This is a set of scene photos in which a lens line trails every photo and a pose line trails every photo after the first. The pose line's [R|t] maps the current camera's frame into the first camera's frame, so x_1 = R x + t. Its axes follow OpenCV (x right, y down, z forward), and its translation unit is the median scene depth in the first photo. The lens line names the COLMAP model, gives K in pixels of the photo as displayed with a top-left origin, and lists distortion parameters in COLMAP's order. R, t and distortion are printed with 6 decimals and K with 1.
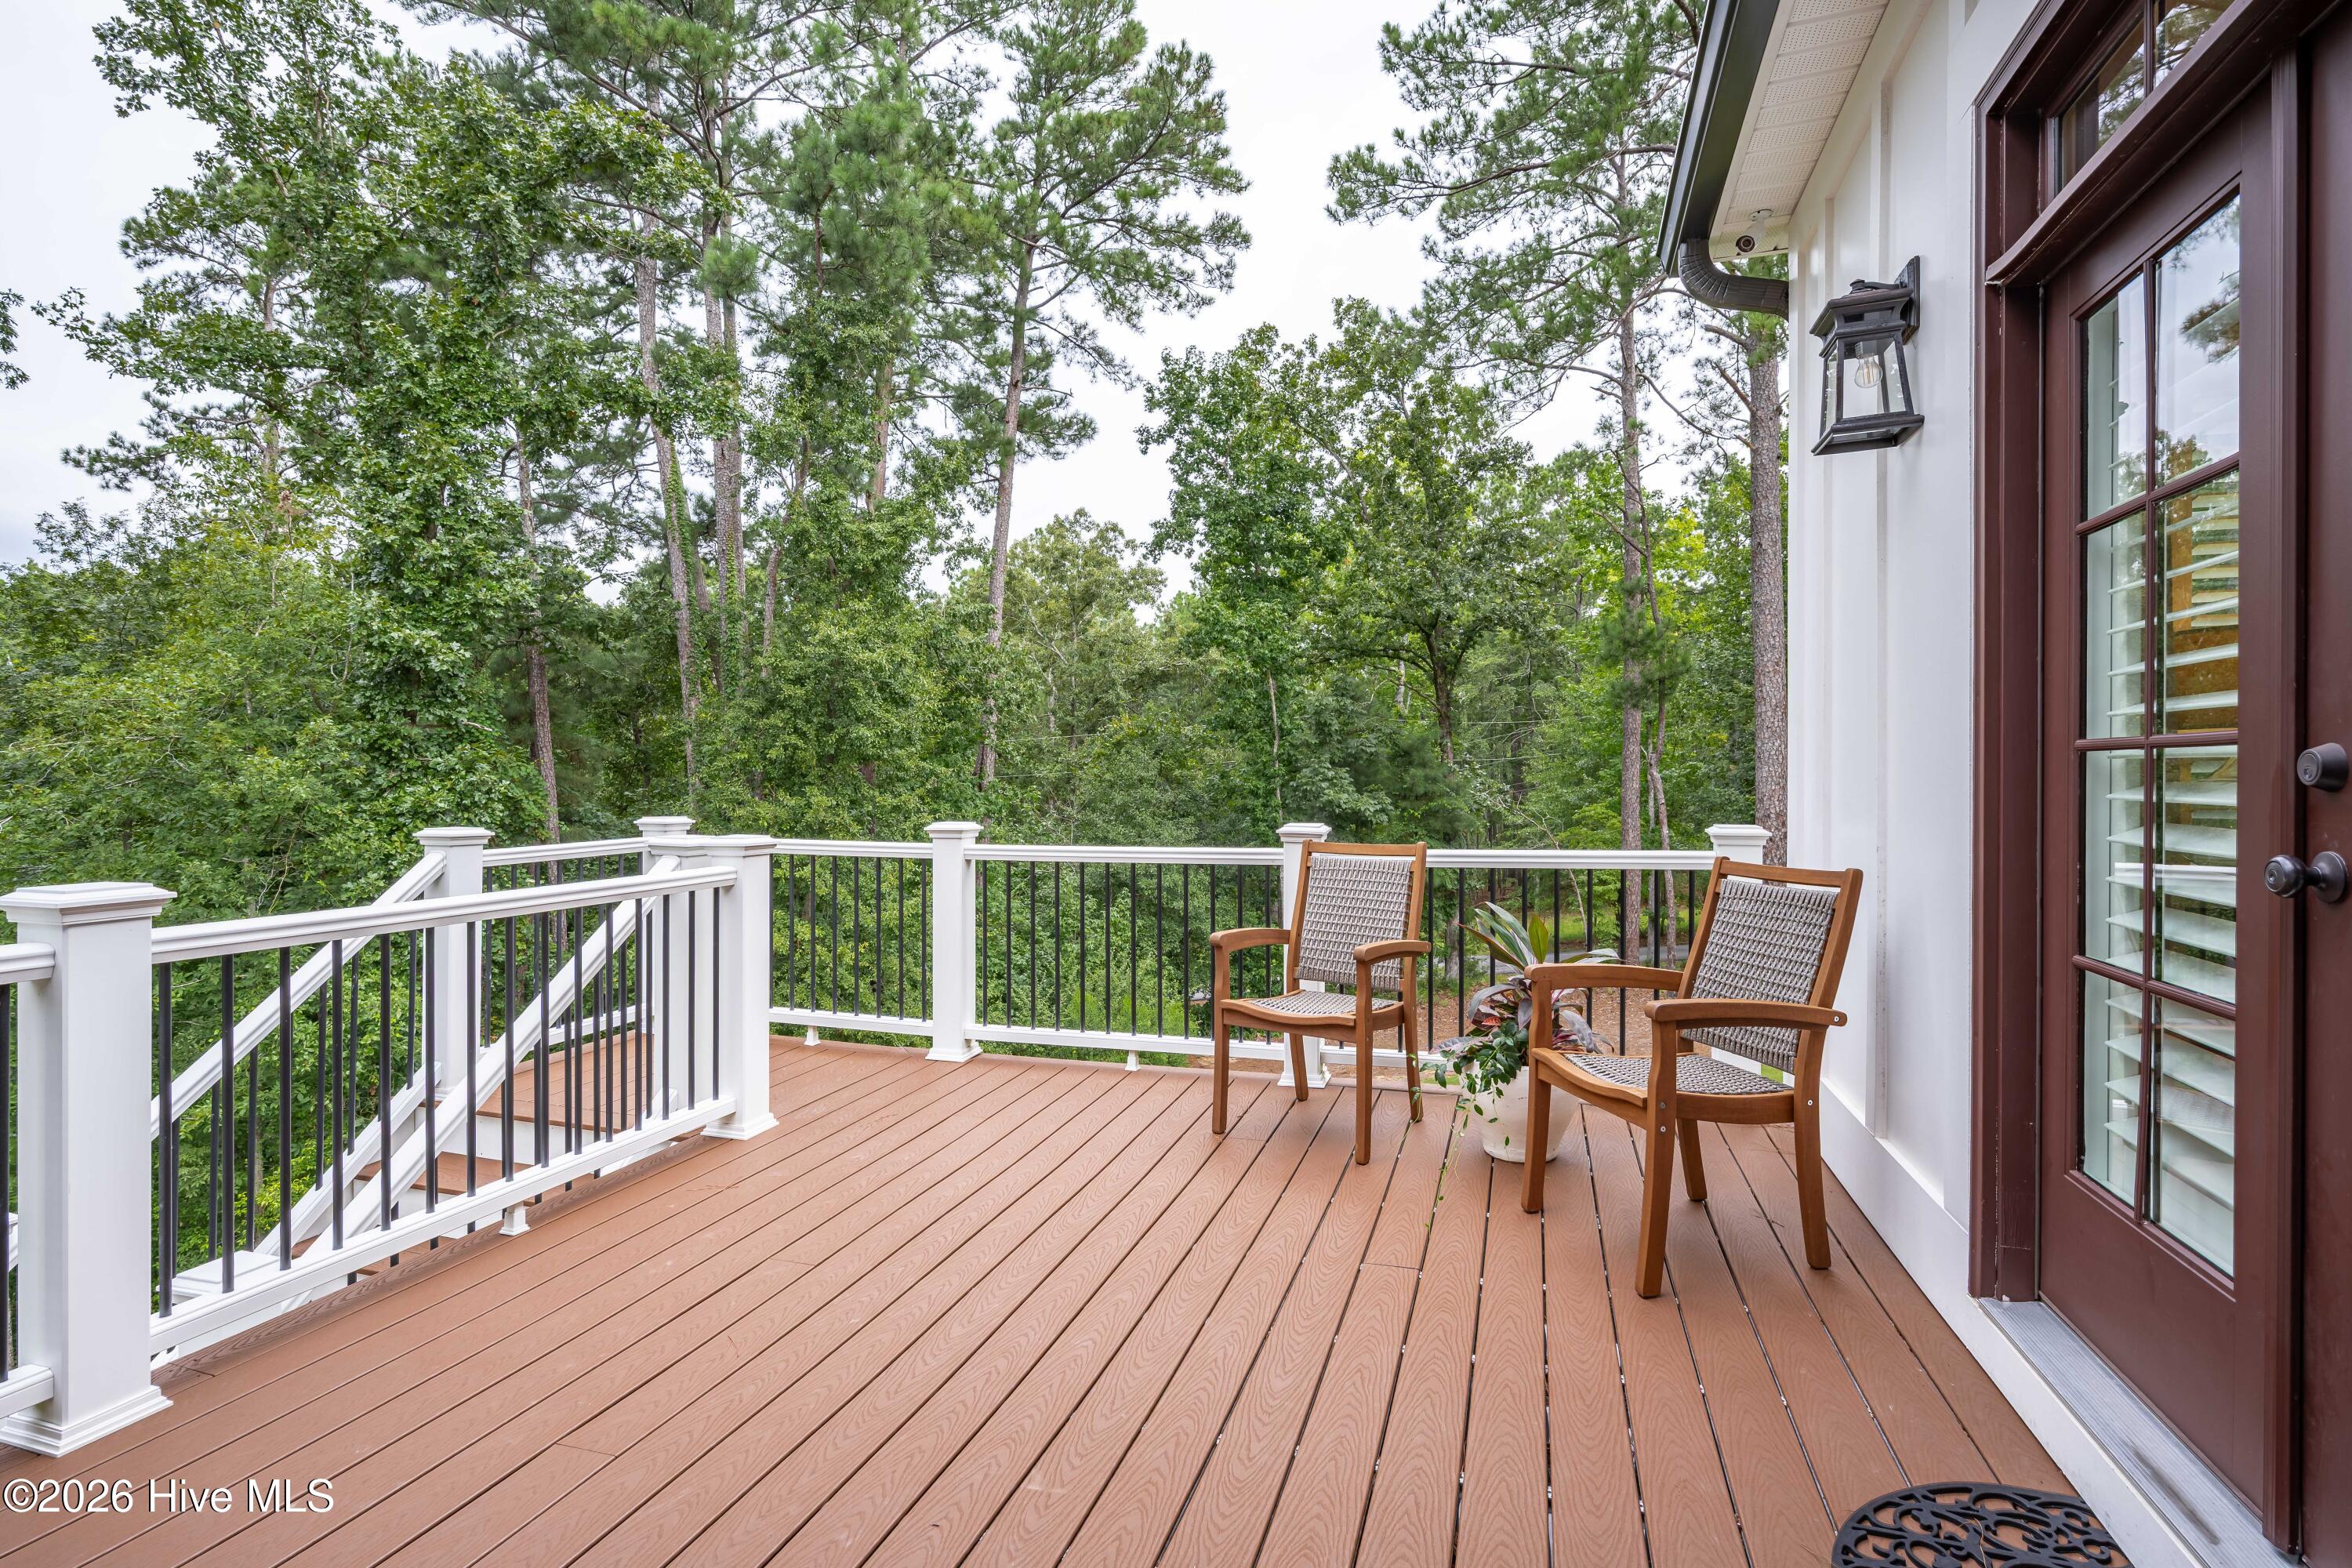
lens RADIAL K [[1162.9, 0, 1176.0], [0, 1162.9, 784.0], [0, 0, 1]] dist [0.017950, 0.000170]
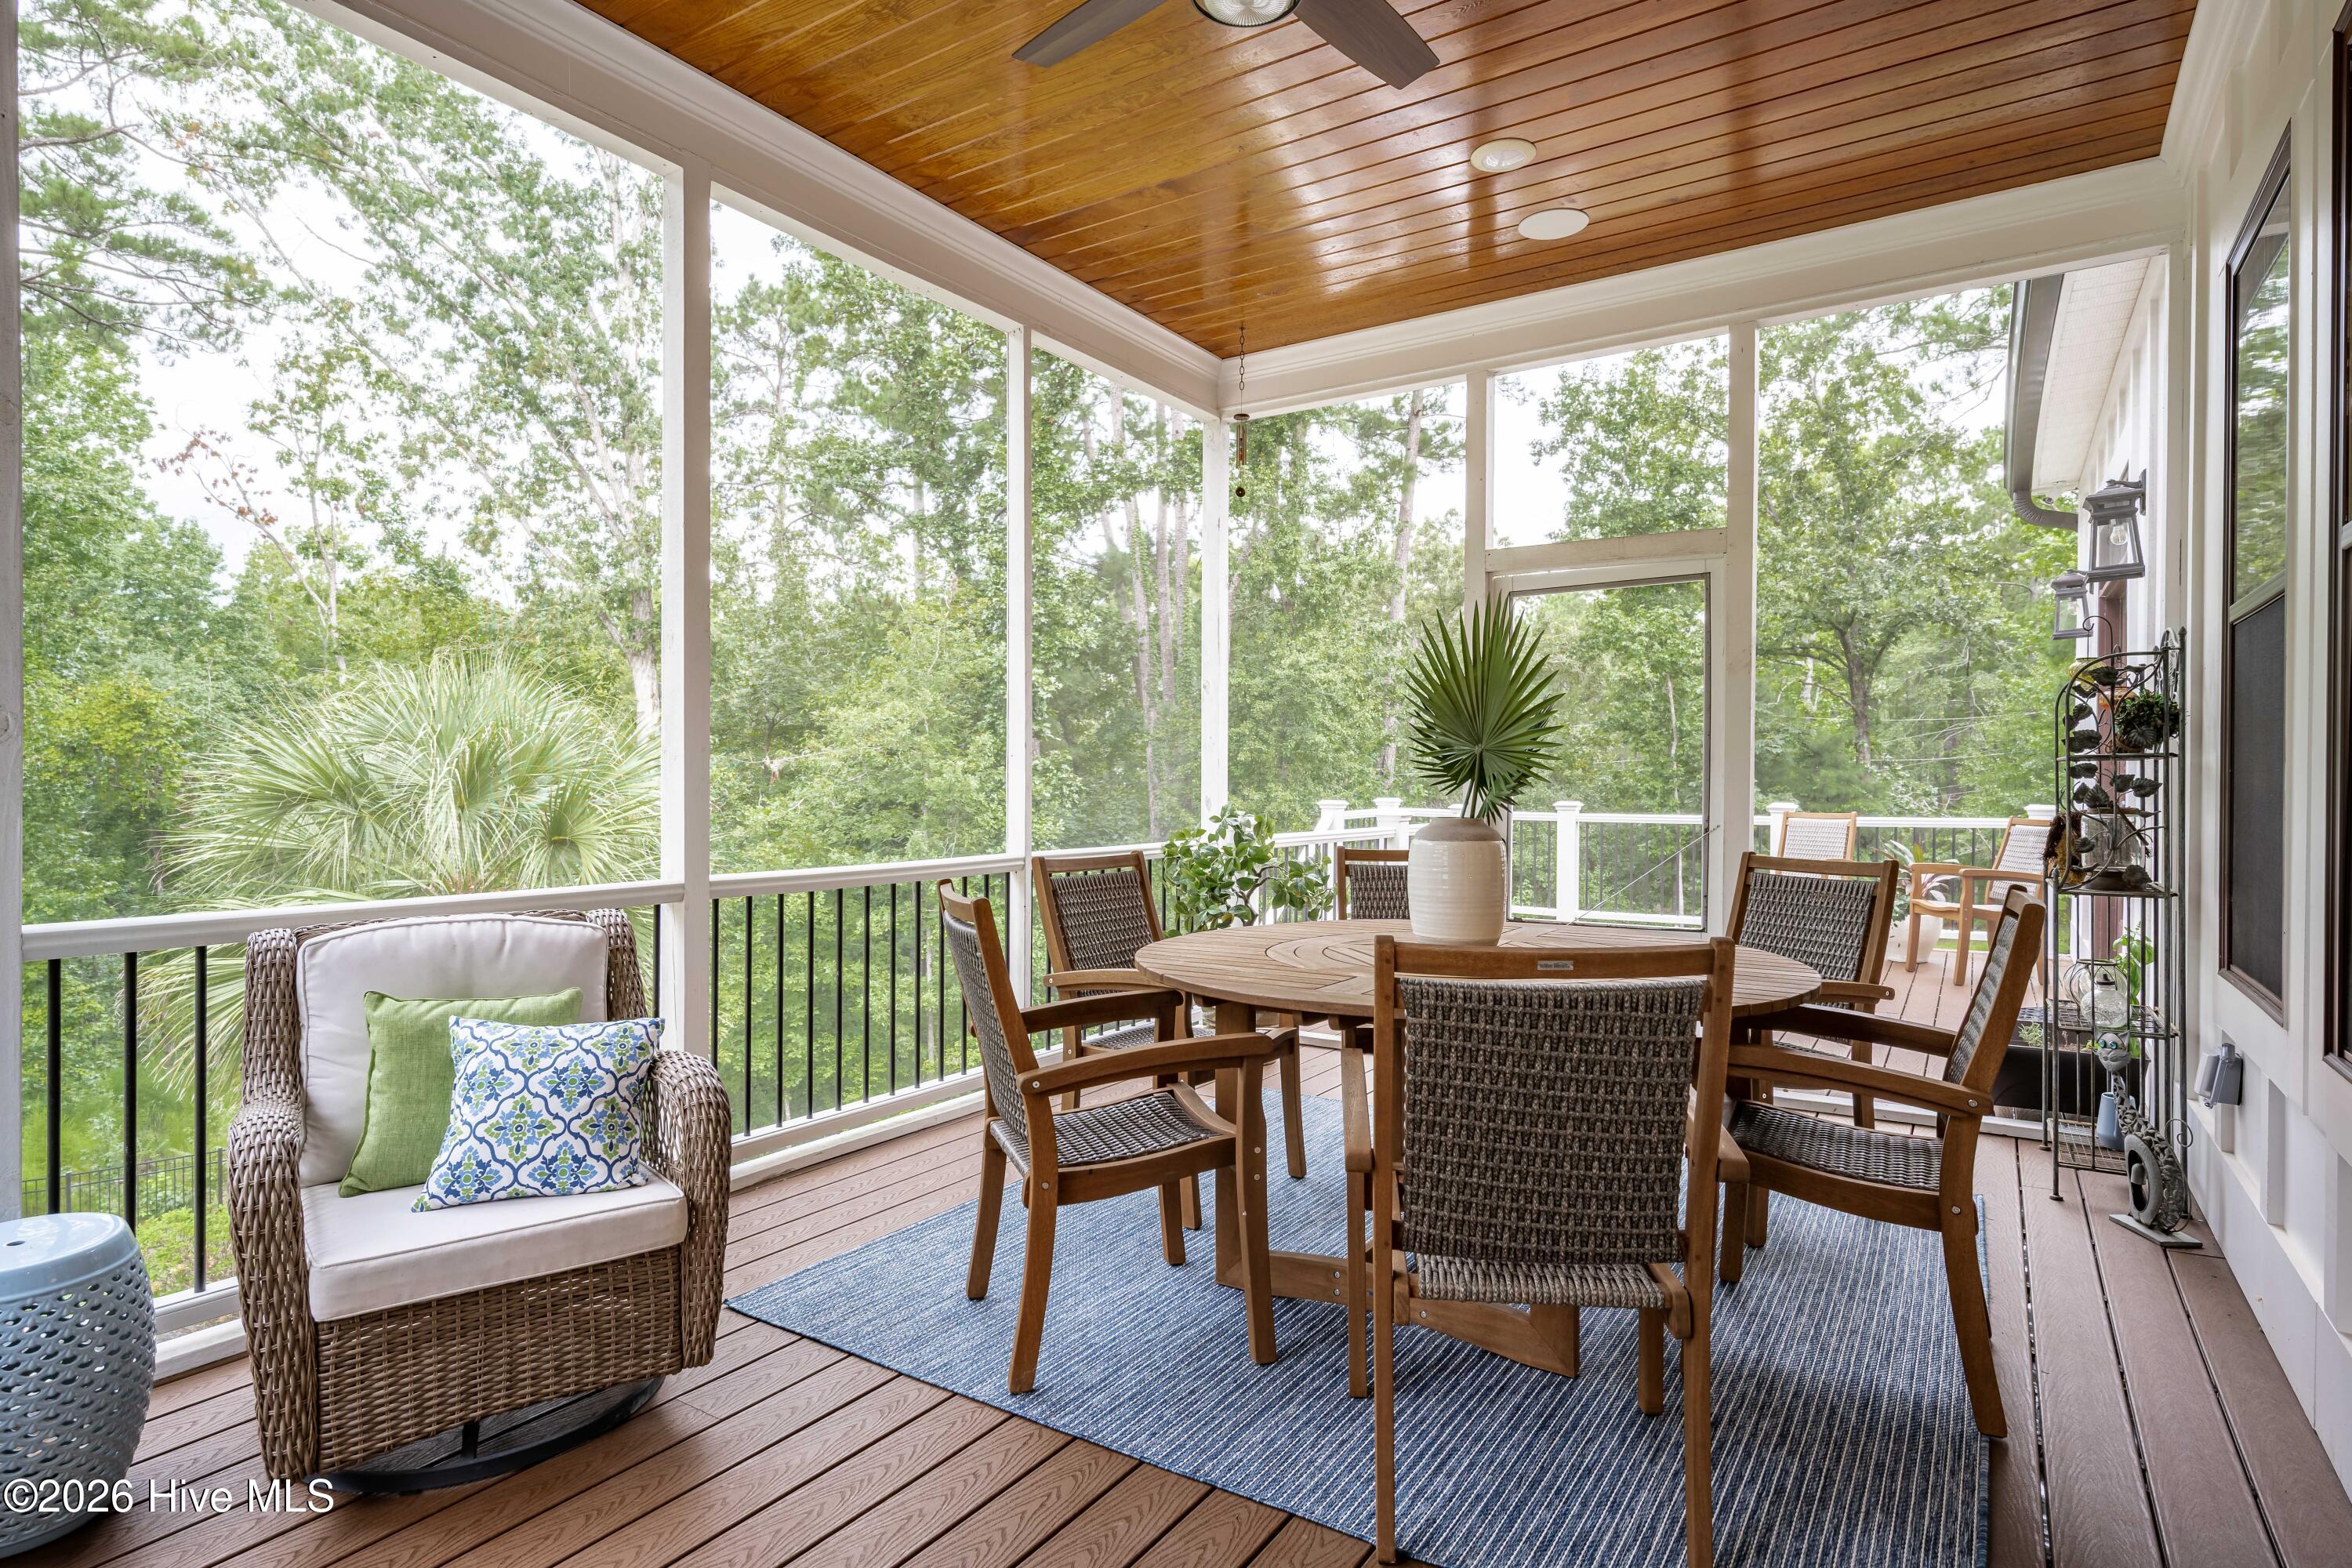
lens RADIAL K [[1227.5, 0, 1154.5], [0, 1227.5, 787.8], [0, 0, 1]] dist [0.012349, -0.001288]
pose [[0.957649, 0.007666, -0.287835, -0.037003], [-0.006687, 0.999968, 0.004381, 0.000966], [0.287859, -0.002271, 0.957670, -0.153727]]
